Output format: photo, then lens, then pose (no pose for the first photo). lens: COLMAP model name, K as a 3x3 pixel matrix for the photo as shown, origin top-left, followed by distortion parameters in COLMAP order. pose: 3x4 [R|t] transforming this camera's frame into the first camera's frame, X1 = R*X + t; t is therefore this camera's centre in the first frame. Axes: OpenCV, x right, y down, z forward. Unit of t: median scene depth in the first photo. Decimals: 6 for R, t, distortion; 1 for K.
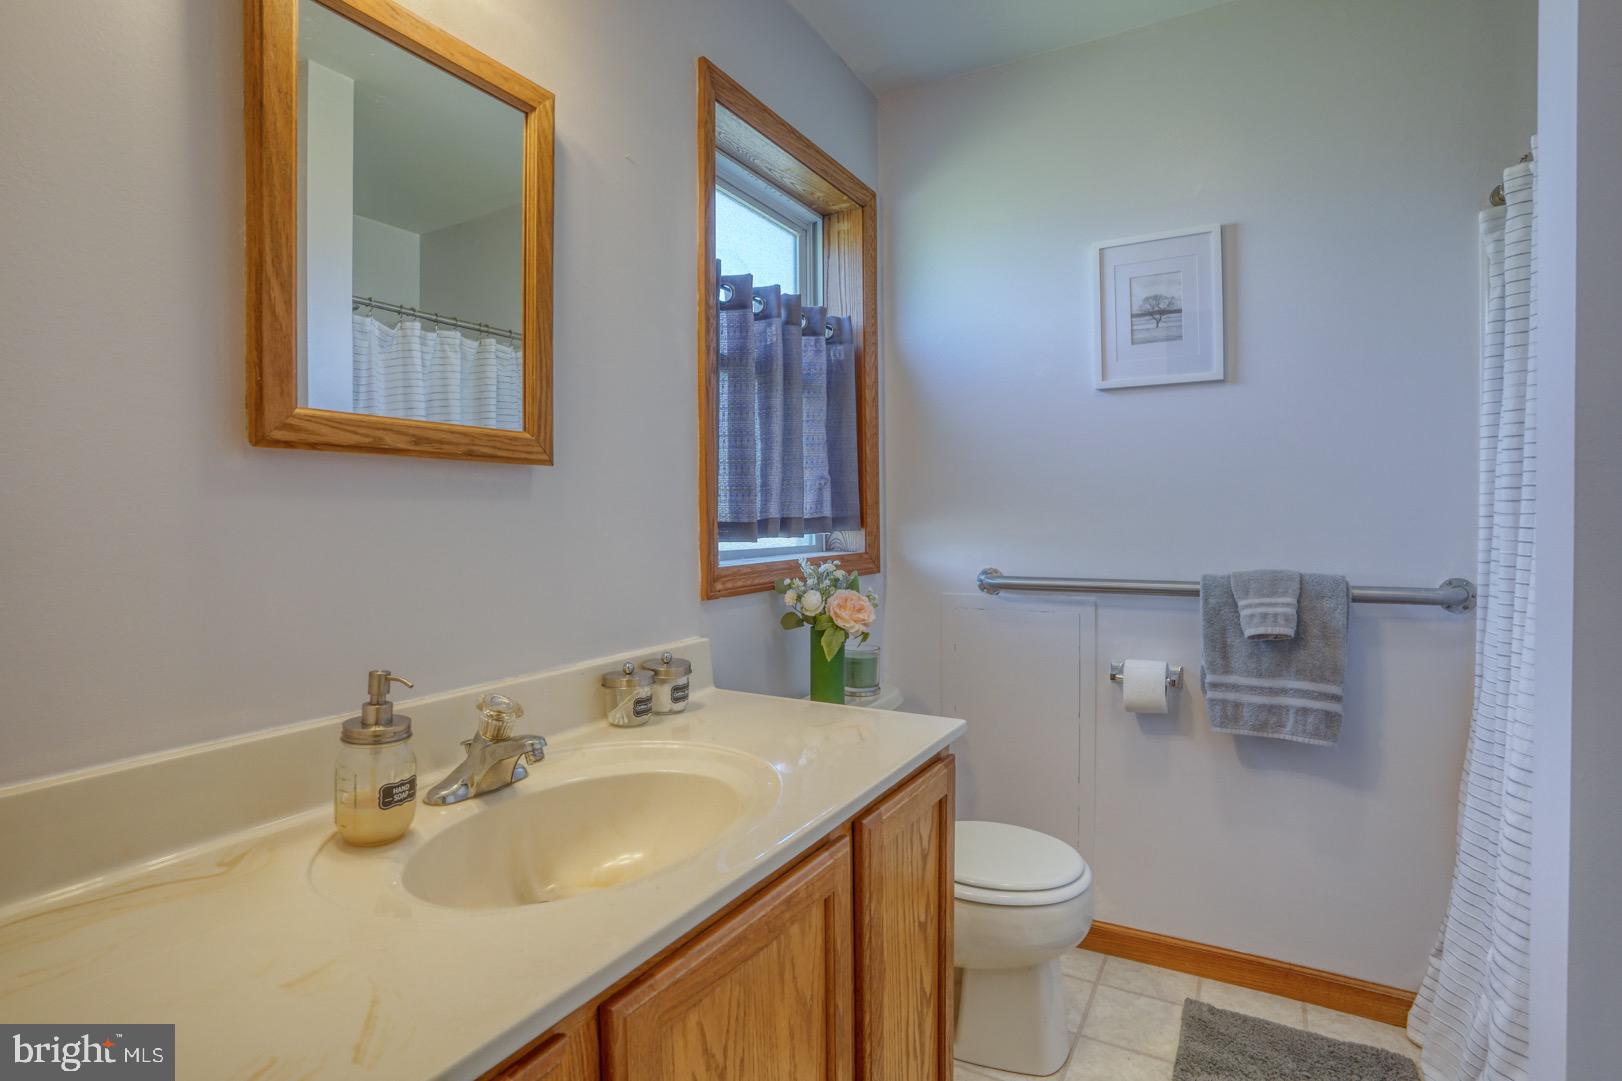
lens RADIAL K [[830.1, 0, 792.0], [0, 830.1, 534.8], [0, 0, 1]] dist [-0.083843, 0.048945]
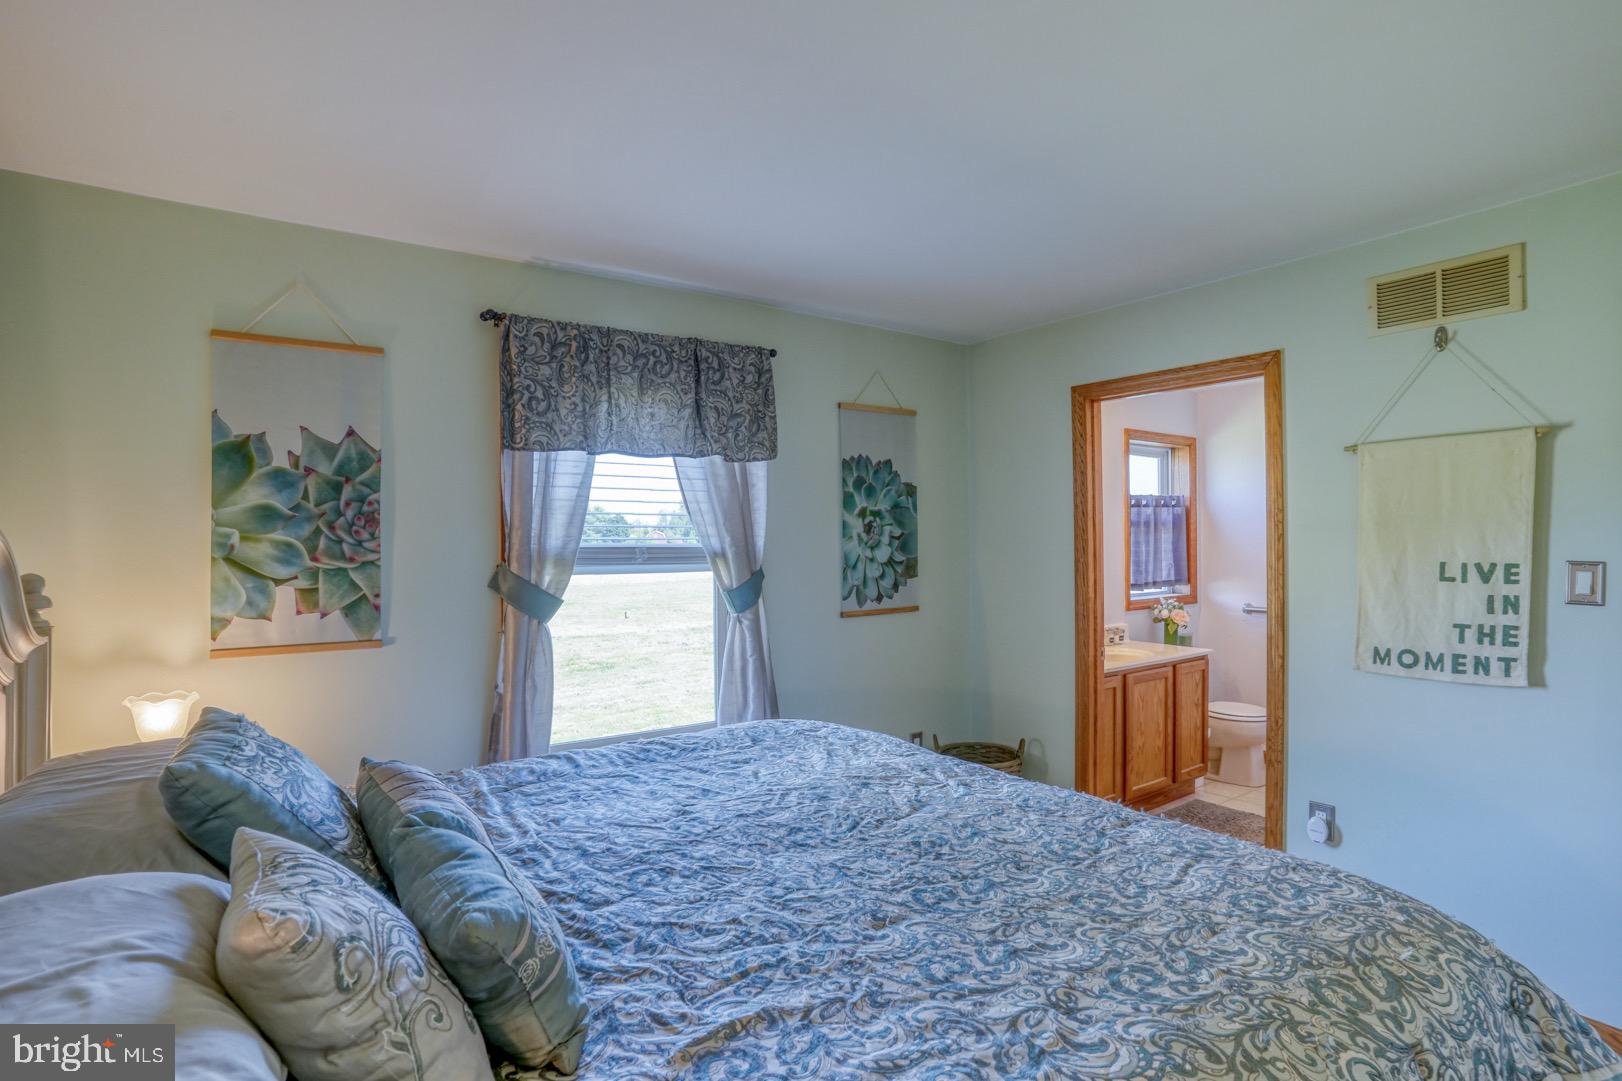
lens RADIAL K [[830.1, 0, 792.0], [0, 830.1, 534.8], [0, 0, 1]] dist [-0.083843, 0.048945]
pose [[0.917155, 0.005327, -0.398495, -0.029718], [-0.015608, 0.999624, -0.022562, -0.091846], [0.398225, 0.026912, 0.916893, -1.823692]]
